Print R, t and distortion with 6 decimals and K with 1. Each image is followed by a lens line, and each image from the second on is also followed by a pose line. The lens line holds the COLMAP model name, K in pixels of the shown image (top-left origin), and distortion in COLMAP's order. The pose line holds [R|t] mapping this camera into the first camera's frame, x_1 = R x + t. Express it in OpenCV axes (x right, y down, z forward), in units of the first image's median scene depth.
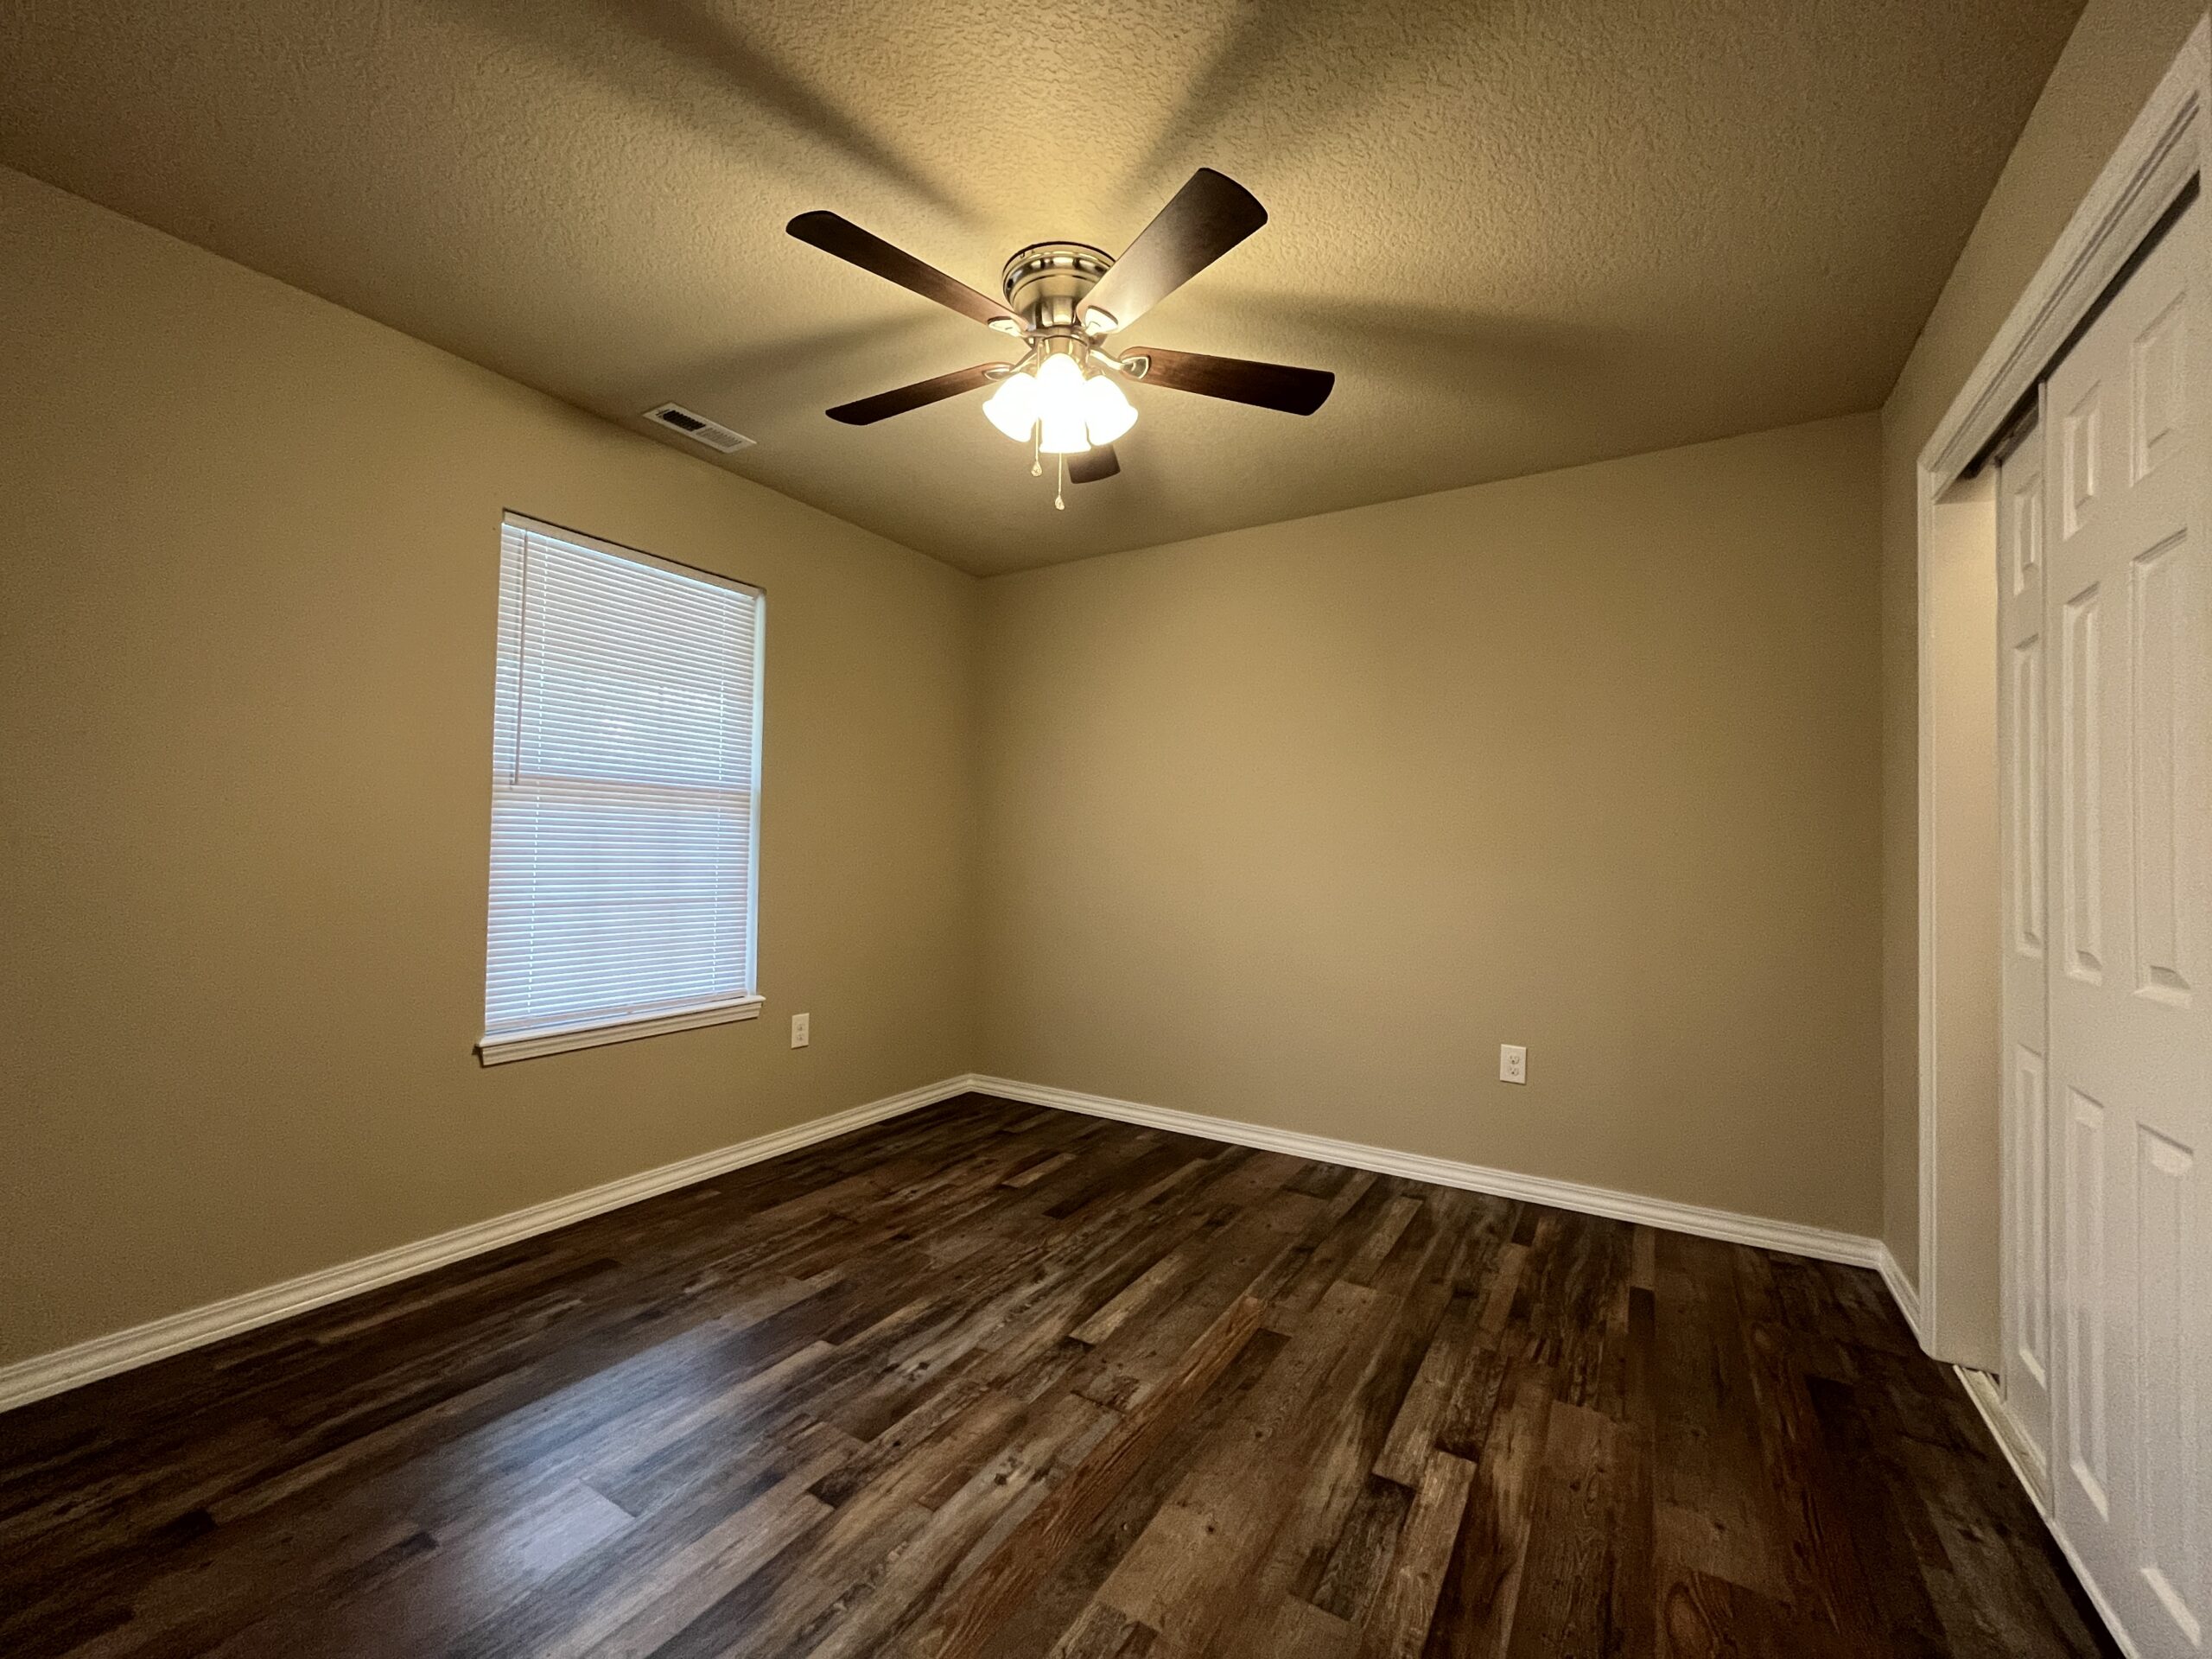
lens RADIAL K [[891.4, 0, 1119.2], [0, 891.4, 832.1], [0, 0, 1]] dist [-0.000613, -0.000023]
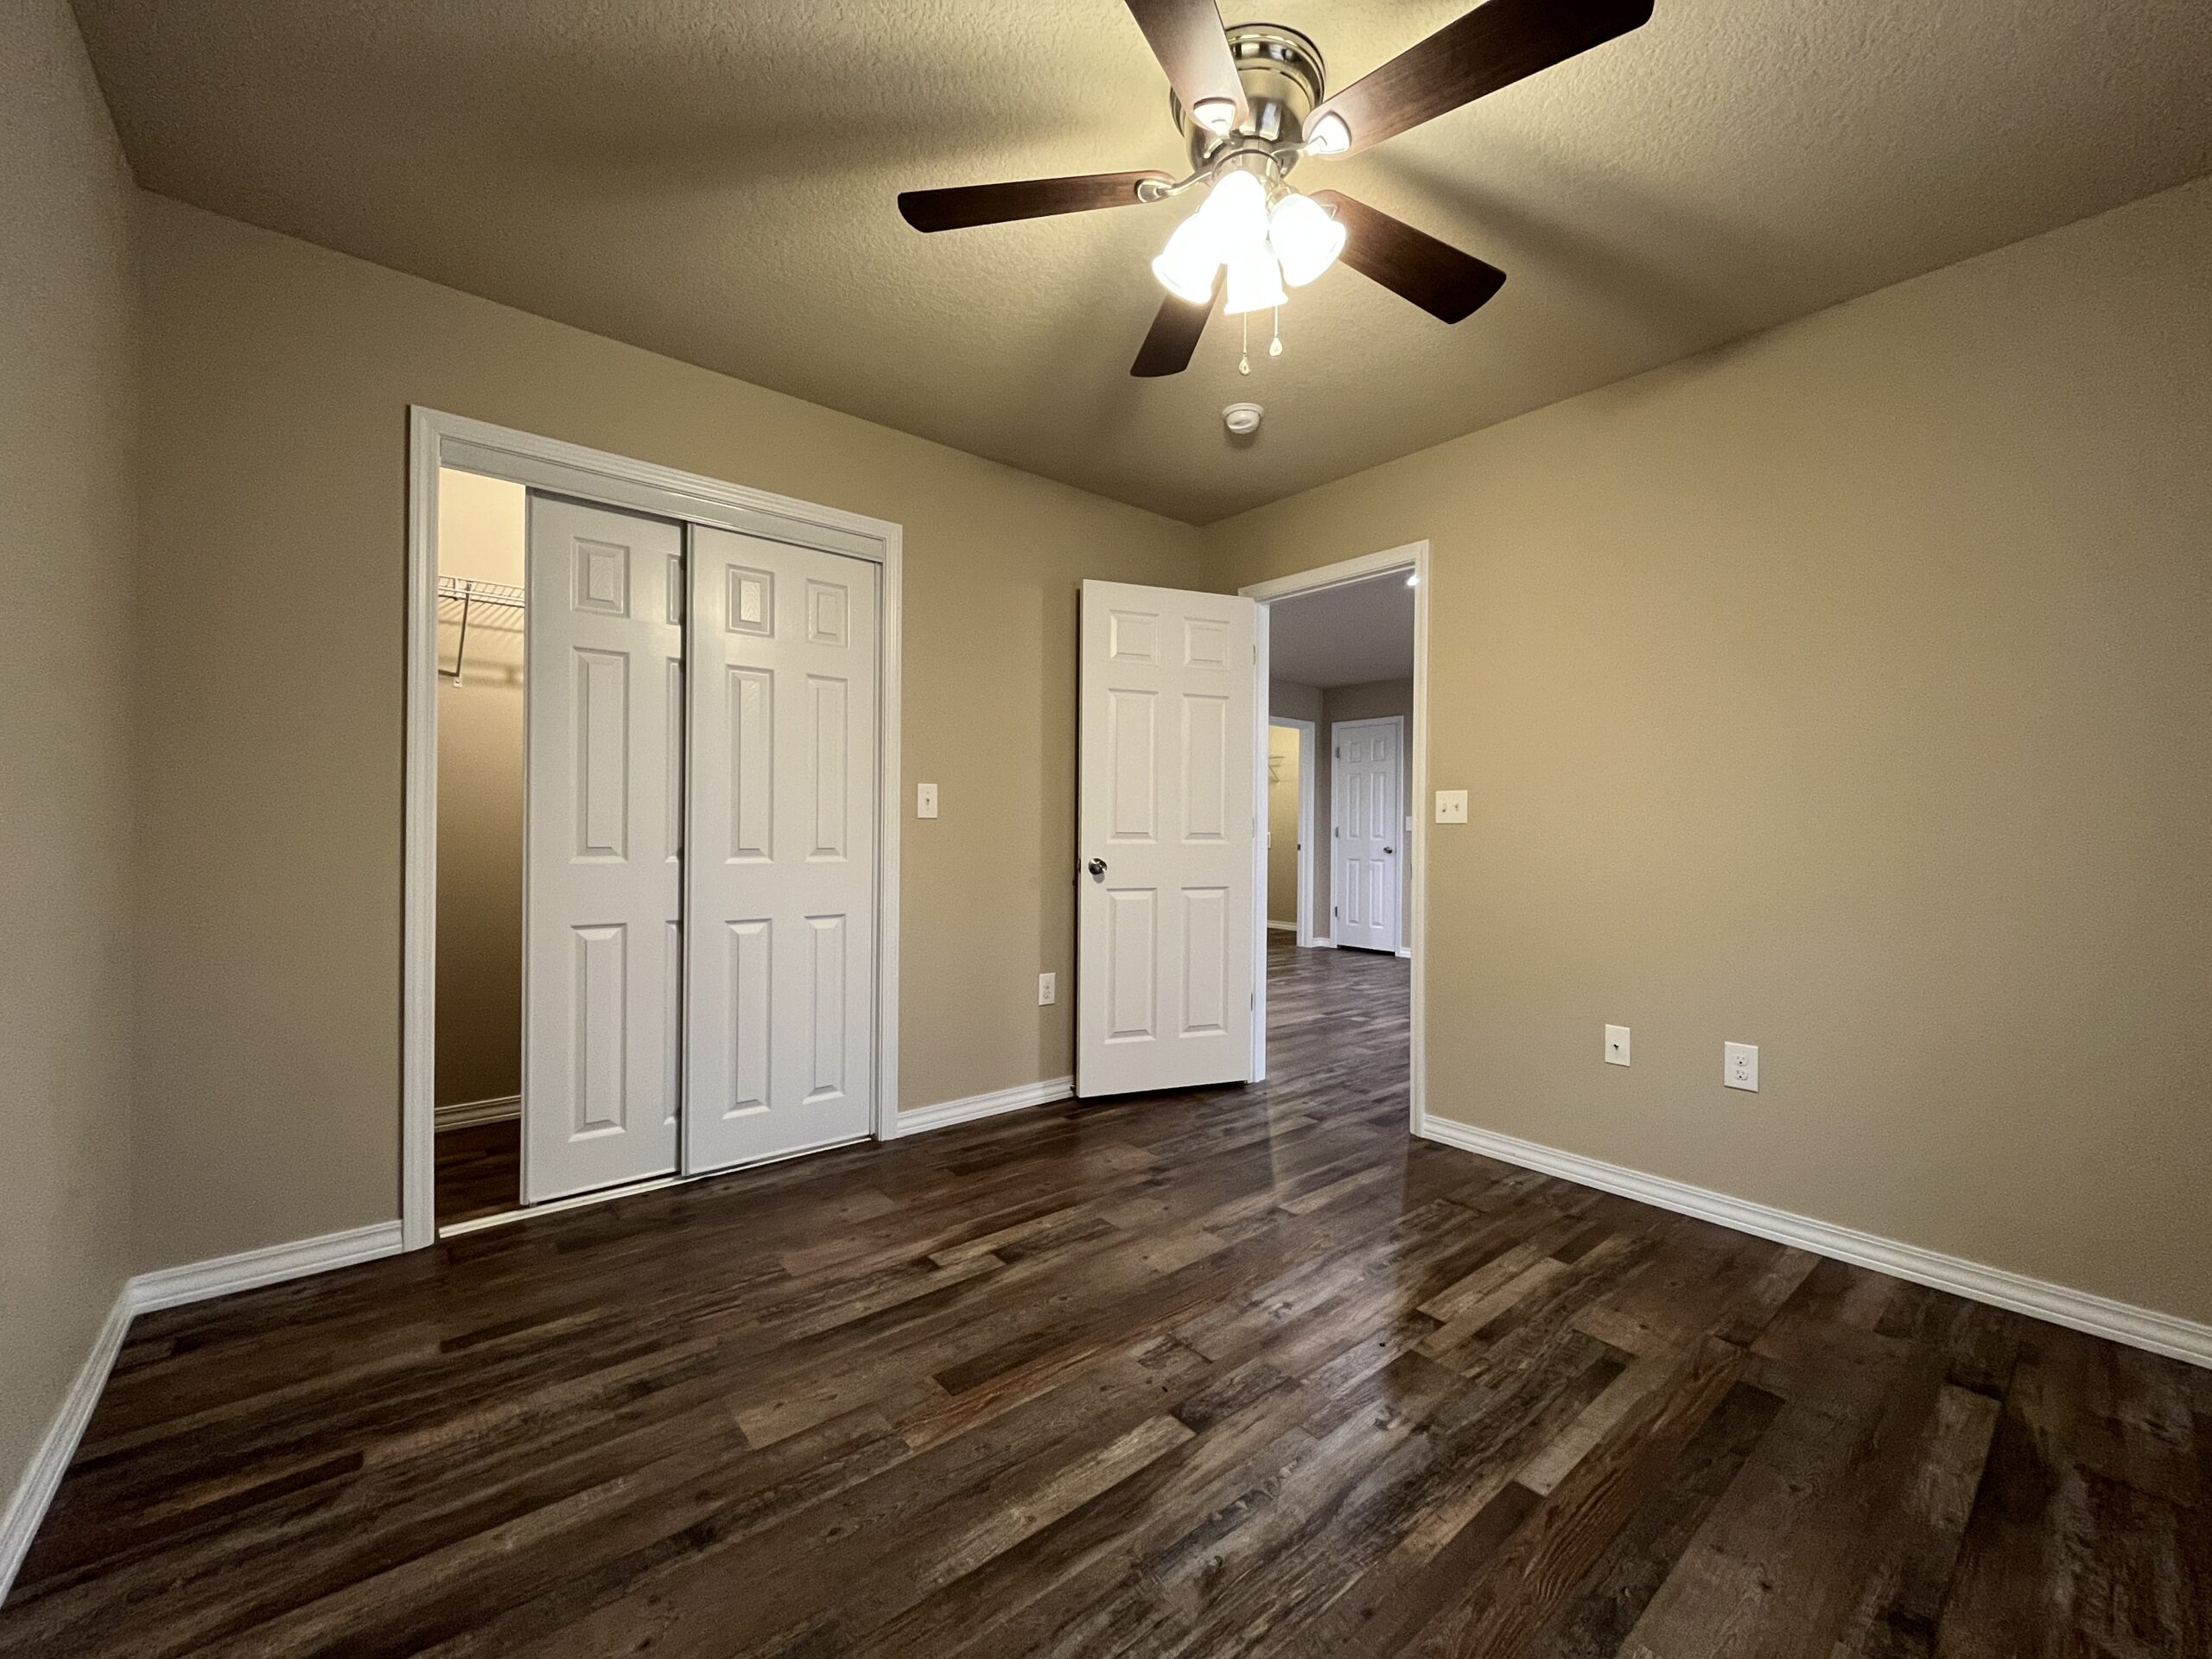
lens RADIAL K [[891.4, 0, 1119.2], [0, 891.4, 832.1], [0, 0, 1]] dist [-0.000613, -0.000023]
pose [[-0.947532, -0.027786, 0.318451, -0.240974], [-0.034449, 0.999289, -0.015311, 0.074758], [-0.317799, -0.025478, -0.947816, 1.899131]]
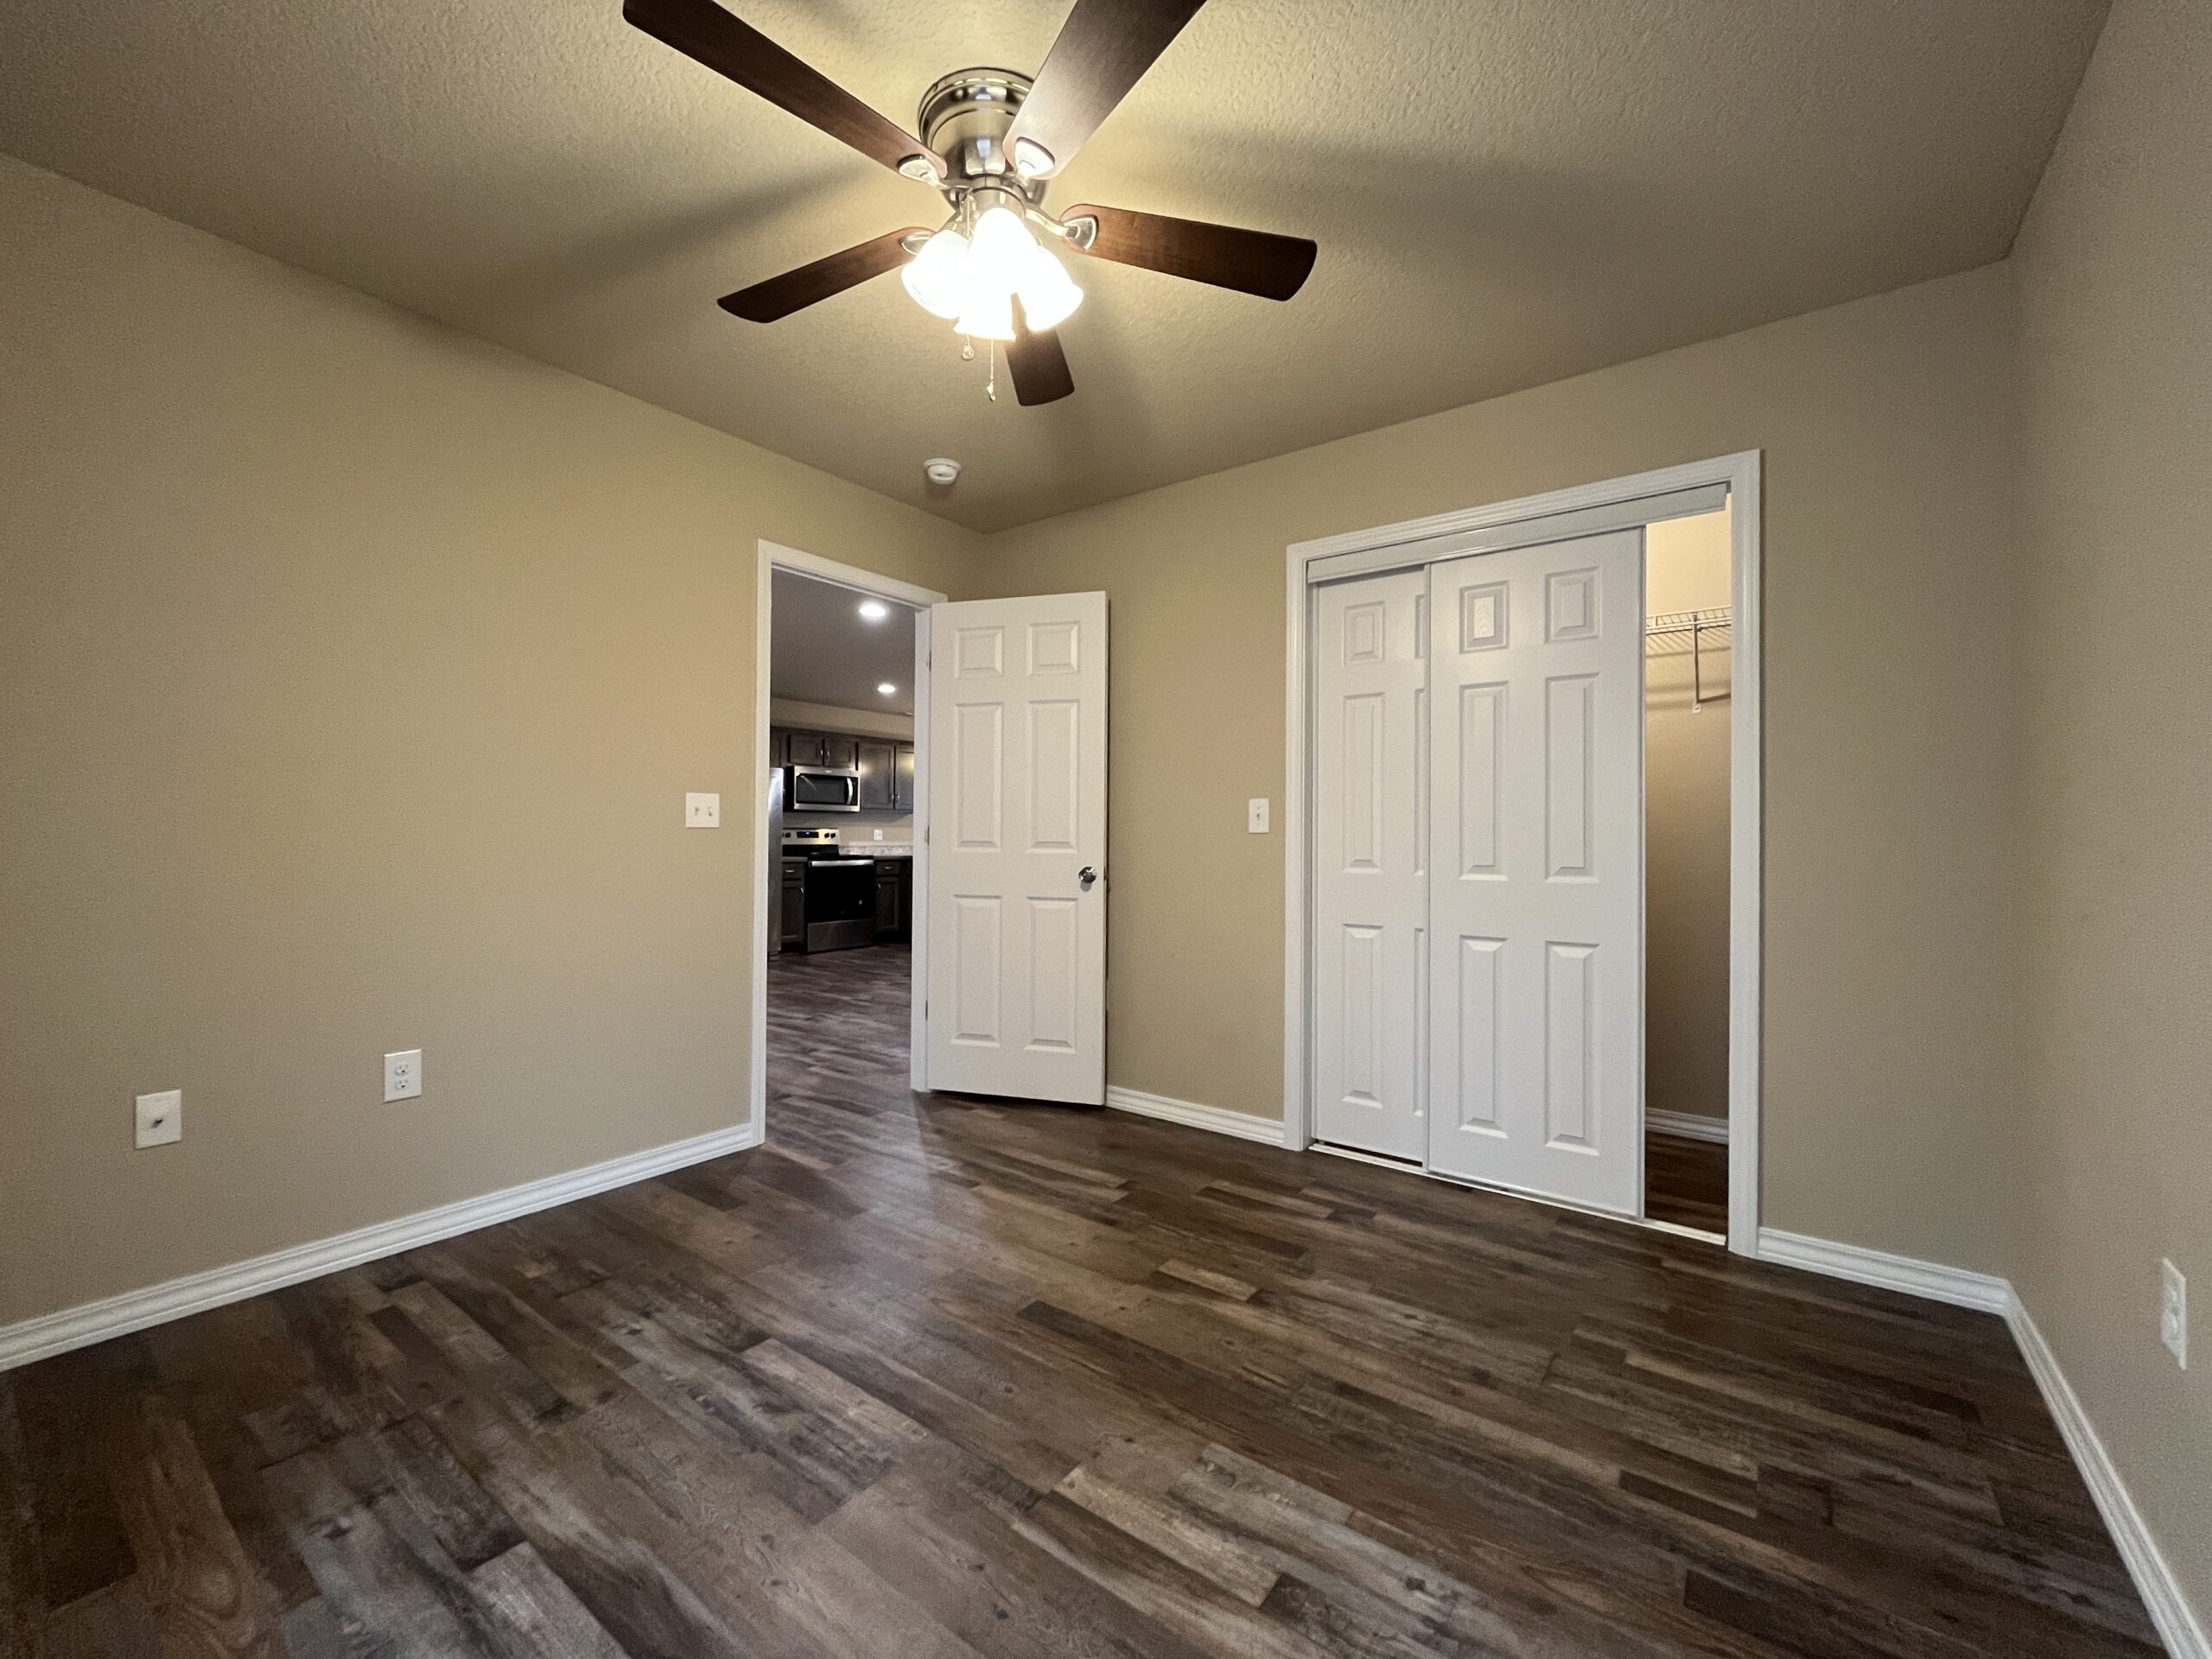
lens RADIAL K [[891.4, 0, 1119.2], [0, 891.4, 832.1], [0, 0, 1]] dist [-0.000613, -0.000023]
pose [[0.085580, -0.009793, 0.996283, -0.636650], [-0.034769, 0.999313, 0.012809, 0.050494], [-0.995724, -0.035736, 0.085181, 1.267909]]
